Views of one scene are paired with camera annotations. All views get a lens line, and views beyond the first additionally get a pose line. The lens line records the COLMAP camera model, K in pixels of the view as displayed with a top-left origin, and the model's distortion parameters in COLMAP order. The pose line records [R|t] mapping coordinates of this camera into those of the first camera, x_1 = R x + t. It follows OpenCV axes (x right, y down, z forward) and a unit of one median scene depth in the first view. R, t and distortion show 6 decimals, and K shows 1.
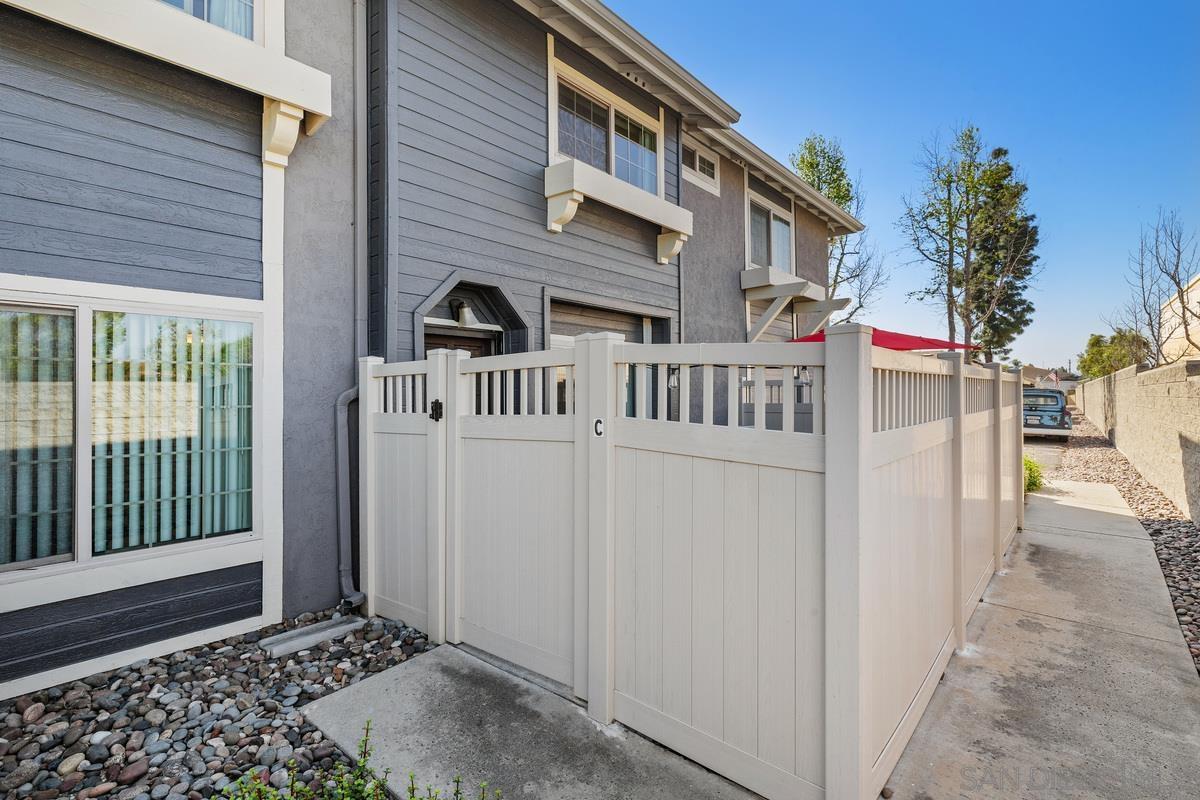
lens RADIAL K [[599.3, 0, 599.8], [0, 599.3, 397.4], [0, 0, 1]] dist [-0.002209, -0.000206]
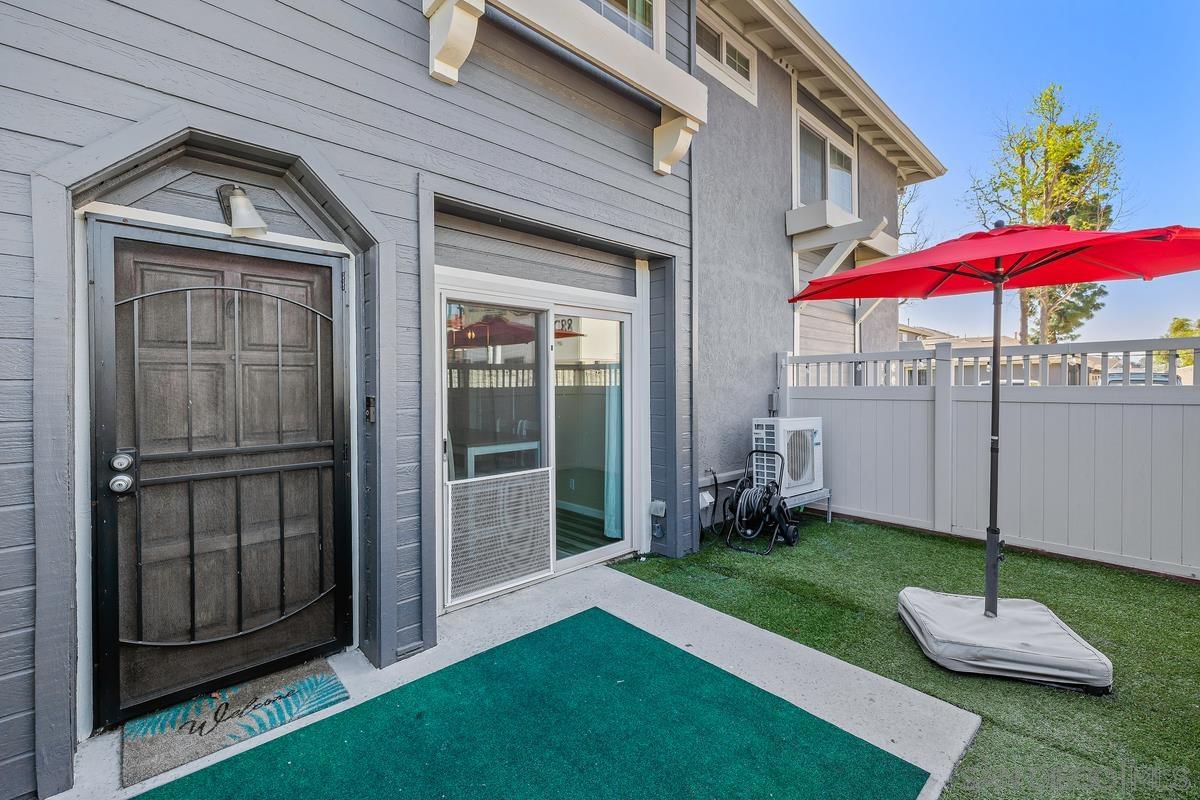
lens RADIAL K [[515.7, 0, 597.9], [0, 515.7, 390.4], [0, 0, 1]] dist [-0.001778, -0.000090]
pose [[0.992469, 0.003271, -0.122450, 0.084929], [-0.001990, 0.999942, 0.010583, 0.008933], [0.122478, -0.010260, 0.992418, 0.343191]]
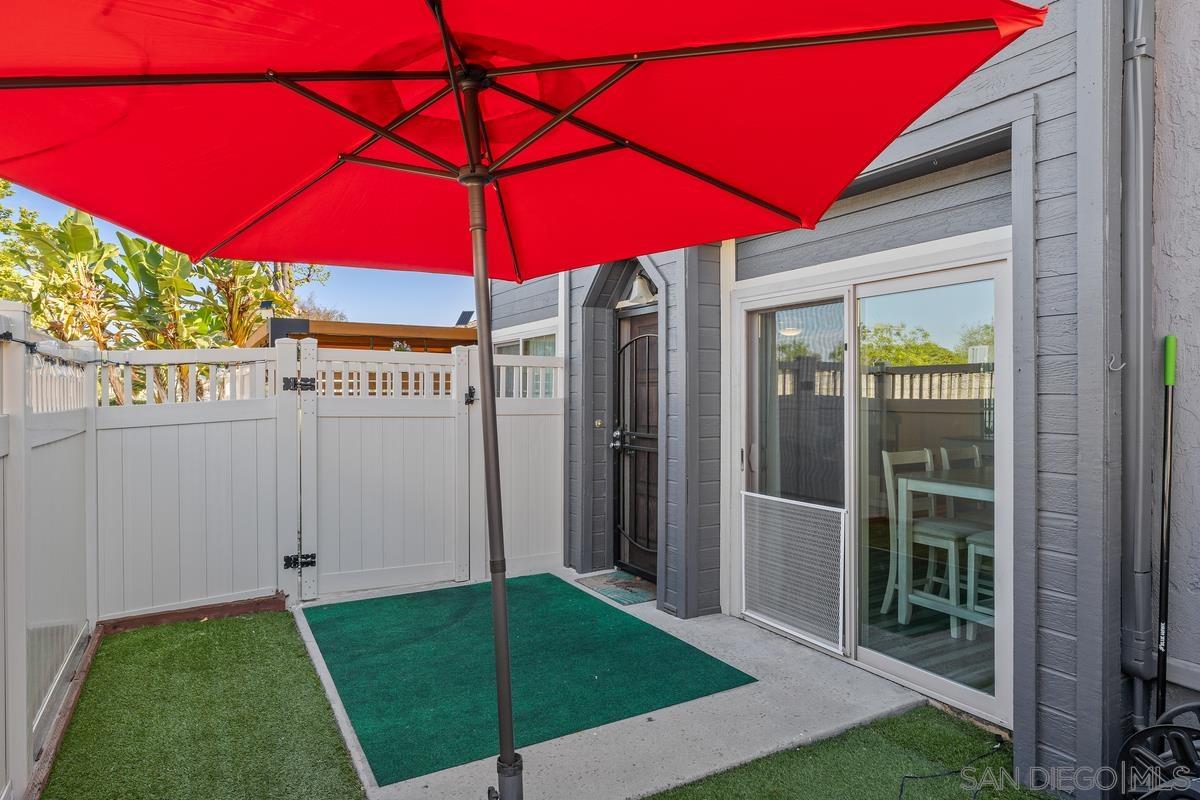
lens RADIAL K [[723.3, 0, 601.2], [0, 723.3, 396.1], [0, 0, 1]] dist [-0.008788, -0.000975]
pose [[-0.365391, 0.012430, -0.930771, 0.431561], [0.003008, 0.999921, 0.012173, 0.002755], [0.930849, 0.001648, -0.365400, 0.755633]]
